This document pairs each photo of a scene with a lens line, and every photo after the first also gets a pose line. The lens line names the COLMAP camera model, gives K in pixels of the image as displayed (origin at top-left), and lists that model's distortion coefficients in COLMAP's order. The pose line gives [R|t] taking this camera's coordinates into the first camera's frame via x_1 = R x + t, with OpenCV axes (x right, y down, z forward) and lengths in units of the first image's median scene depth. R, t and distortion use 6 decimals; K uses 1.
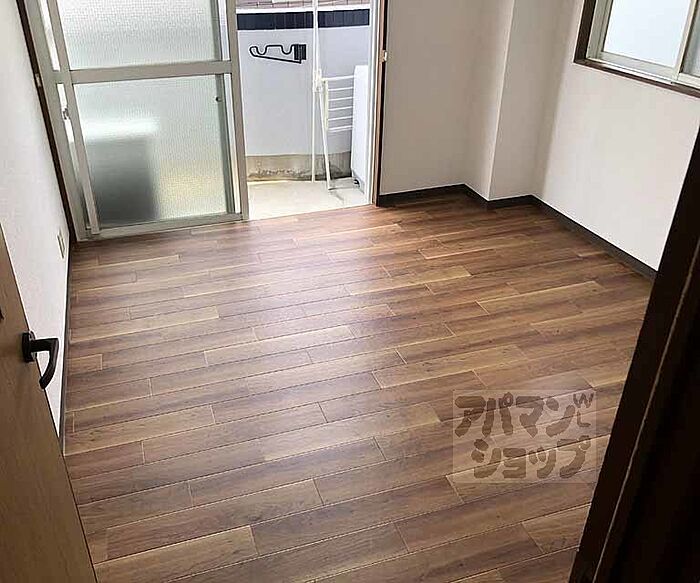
lens RADIAL K [[657.0, 0, 318.4], [0, 657.0, 293.1], [0, 0, 1]] dist [0.106566, -0.220915]
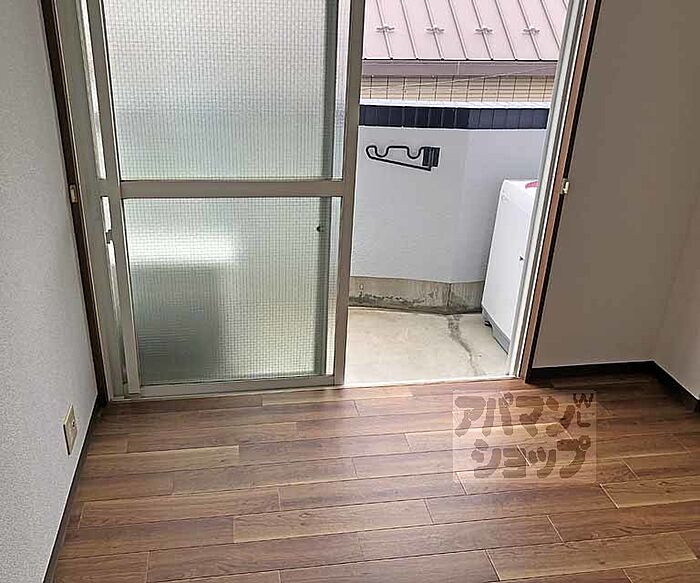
lens RADIAL K [[657.0, 0, 318.4], [0, 657.0, 293.1], [0, 0, 1]] dist [0.106566, -0.220915]
pose [[0.986875, 0.098524, -0.127951, -0.051887], [-0.109246, 0.990818, -0.079656, -0.156498], [0.118928, 0.092588, 0.988576, 0.284274]]
